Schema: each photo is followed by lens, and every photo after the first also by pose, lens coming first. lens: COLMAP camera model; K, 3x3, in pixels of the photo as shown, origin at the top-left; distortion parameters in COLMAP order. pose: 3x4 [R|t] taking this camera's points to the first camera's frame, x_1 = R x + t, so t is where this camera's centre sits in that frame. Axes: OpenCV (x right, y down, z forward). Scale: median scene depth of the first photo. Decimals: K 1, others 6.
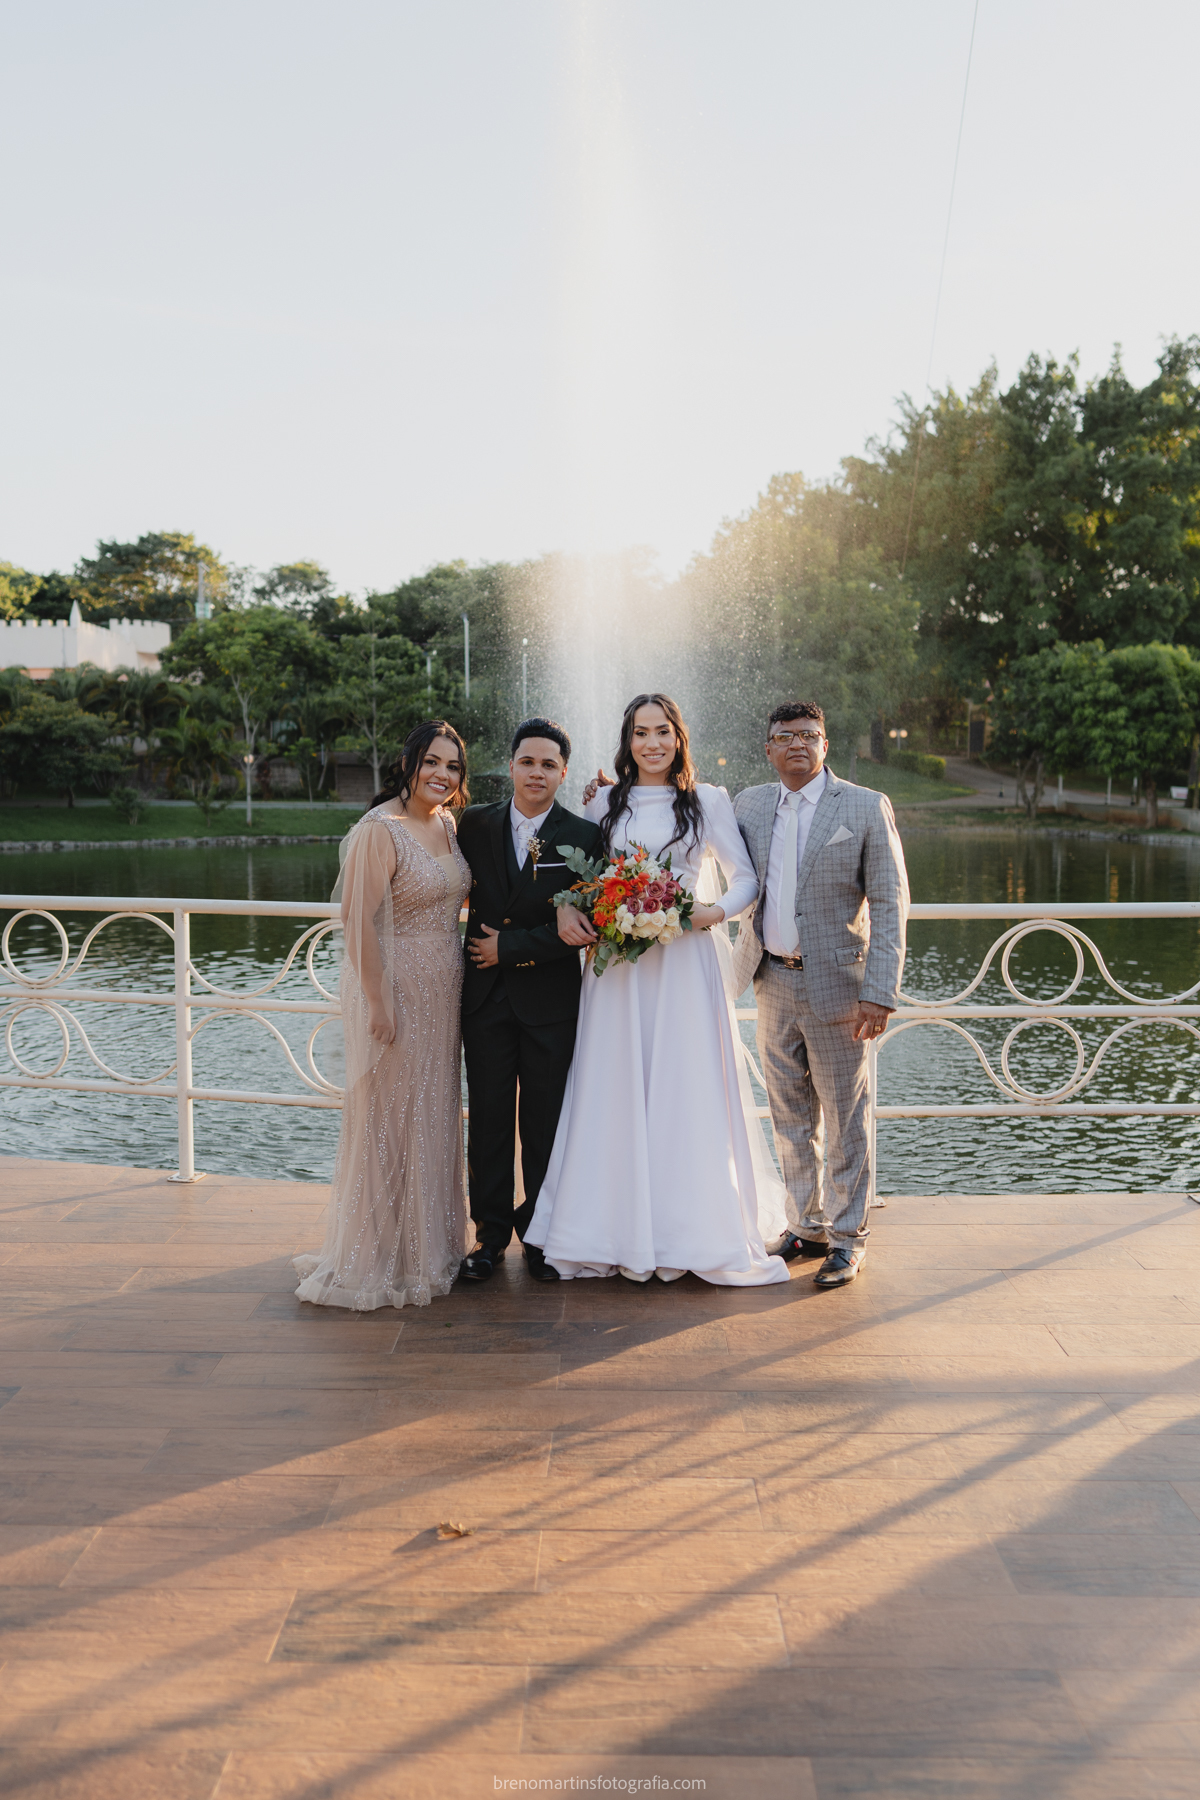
lens RADIAL K [[1311.5, 0, 605.0], [0, 1311.5, 870.5], [0, 0, 1]] dist [-0.005699, 0.000828]
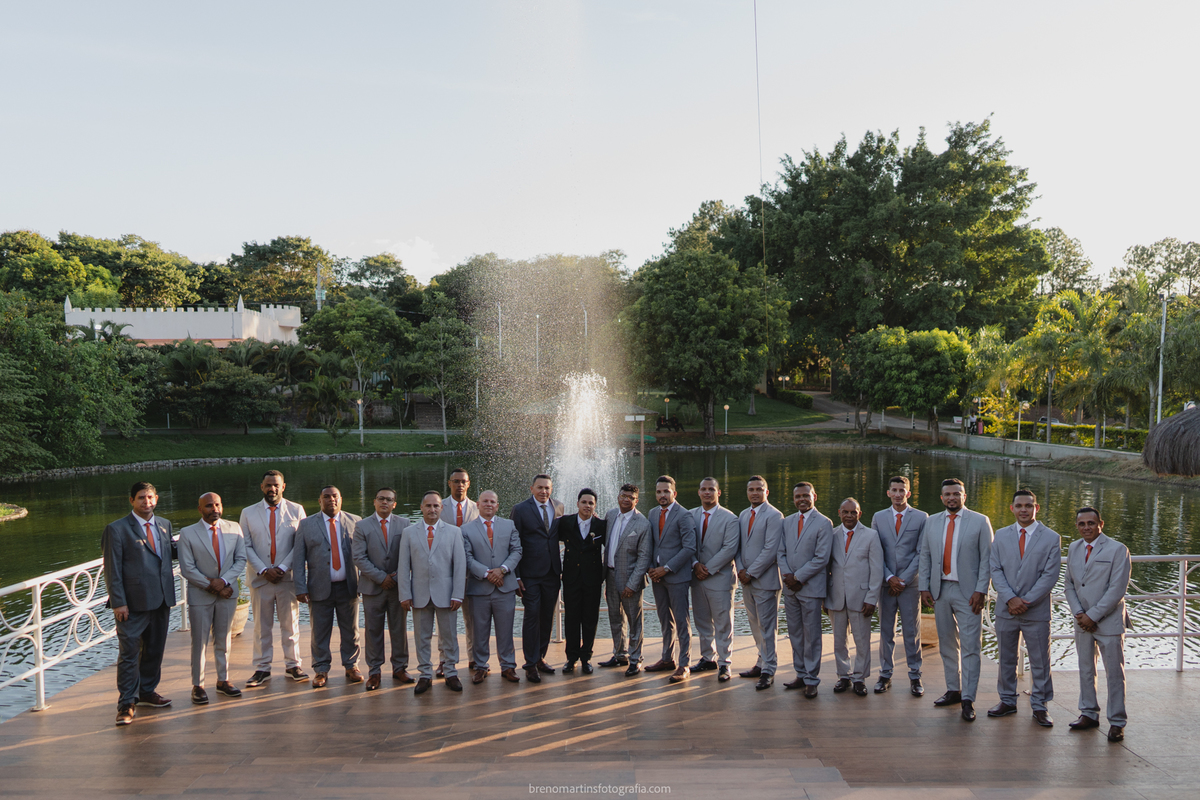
lens RADIAL K [[919.0, 0, 626.0], [0, 919.0, 462.4], [0, 0, 1]] dist [-0.003632, -0.000949]
pose [[0.999291, -0.003940, 0.037439, 0.000551], [0.003925, 0.999992, 0.000475, -0.010340], [-0.037441, -0.000328, 0.999299, -0.076727]]
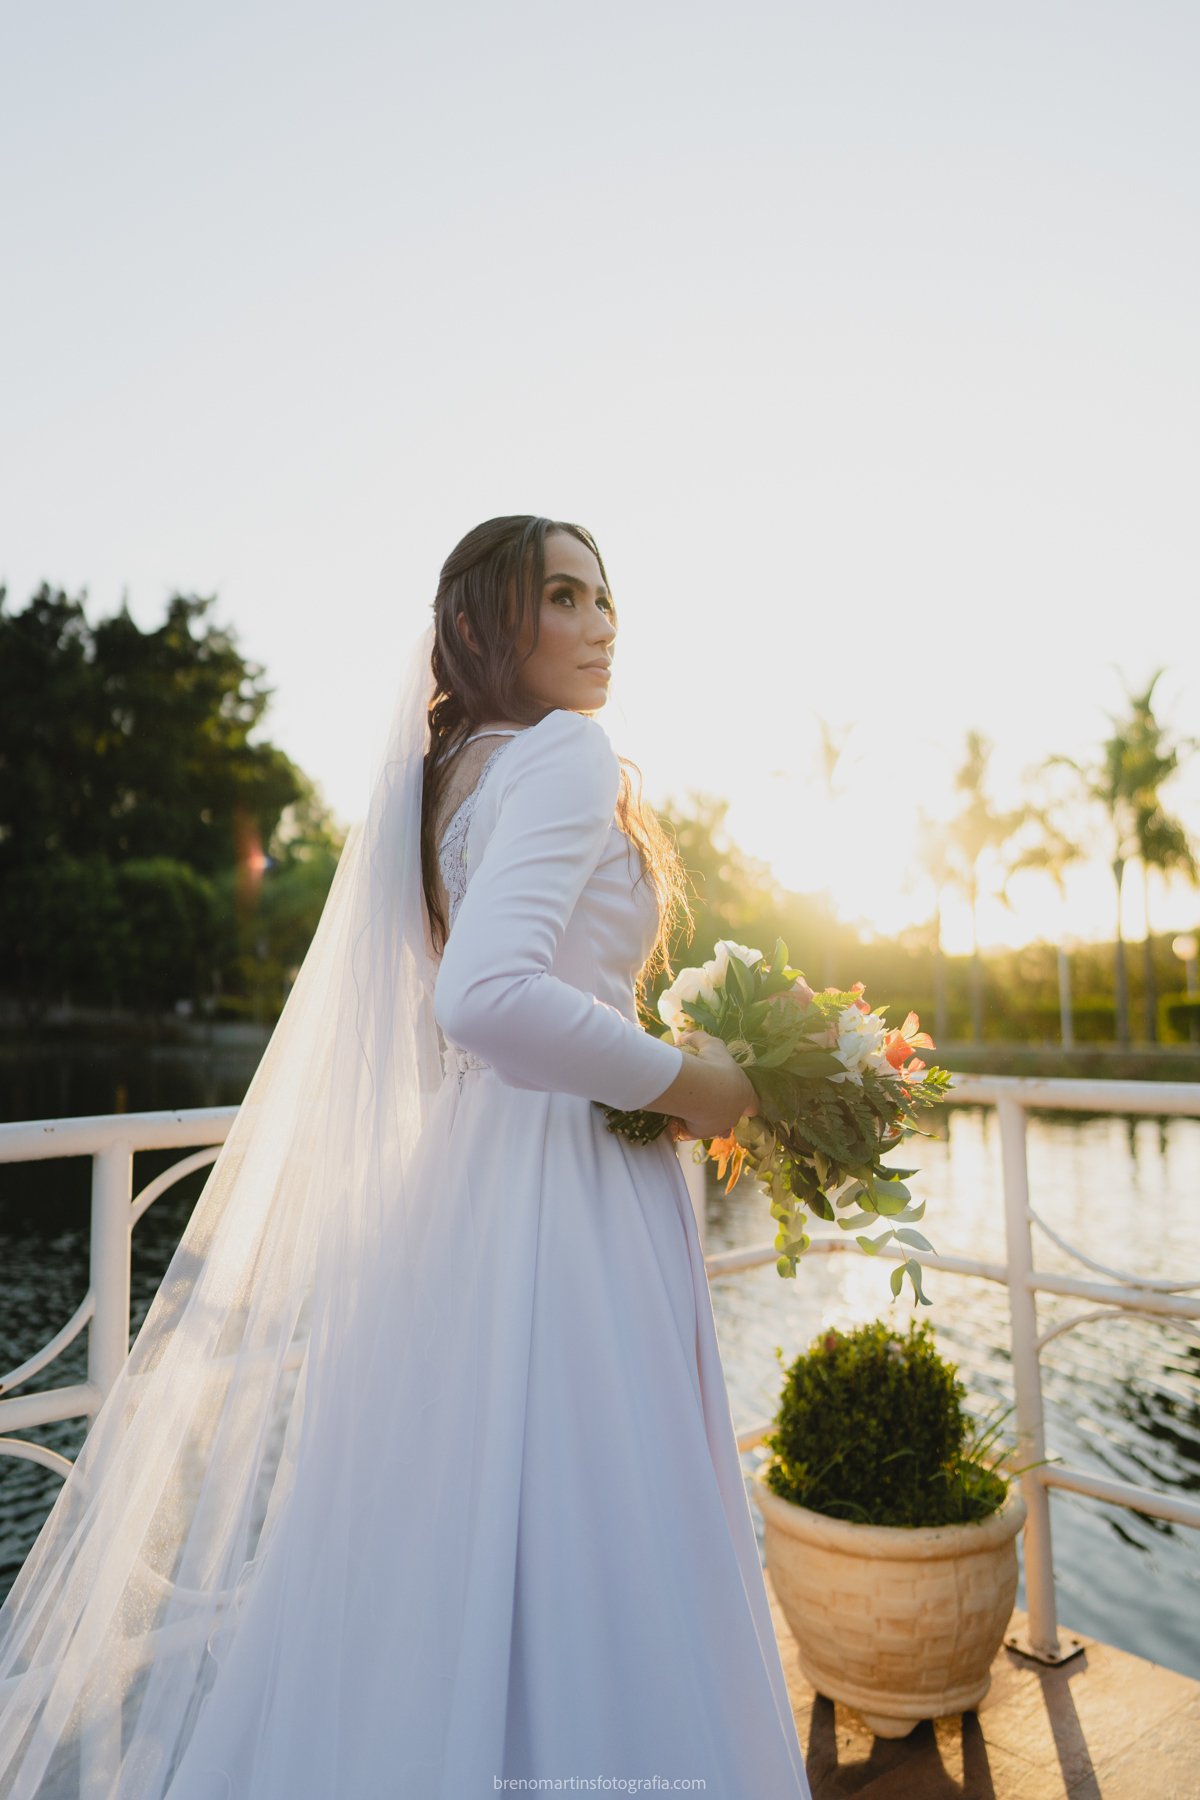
lens RADIAL K [[1263.2, 0, 554.1], [0, 1263.2, 850.4], [0, 0, 1]] dist [0.001469, 0.002036]
pose [[0.769728, 0.063043, 0.635251, 0.022002], [0.056647, 0.984441, -0.166335, 0.000755], [-0.635853, 0.164017, 0.754181, 0.042025]]
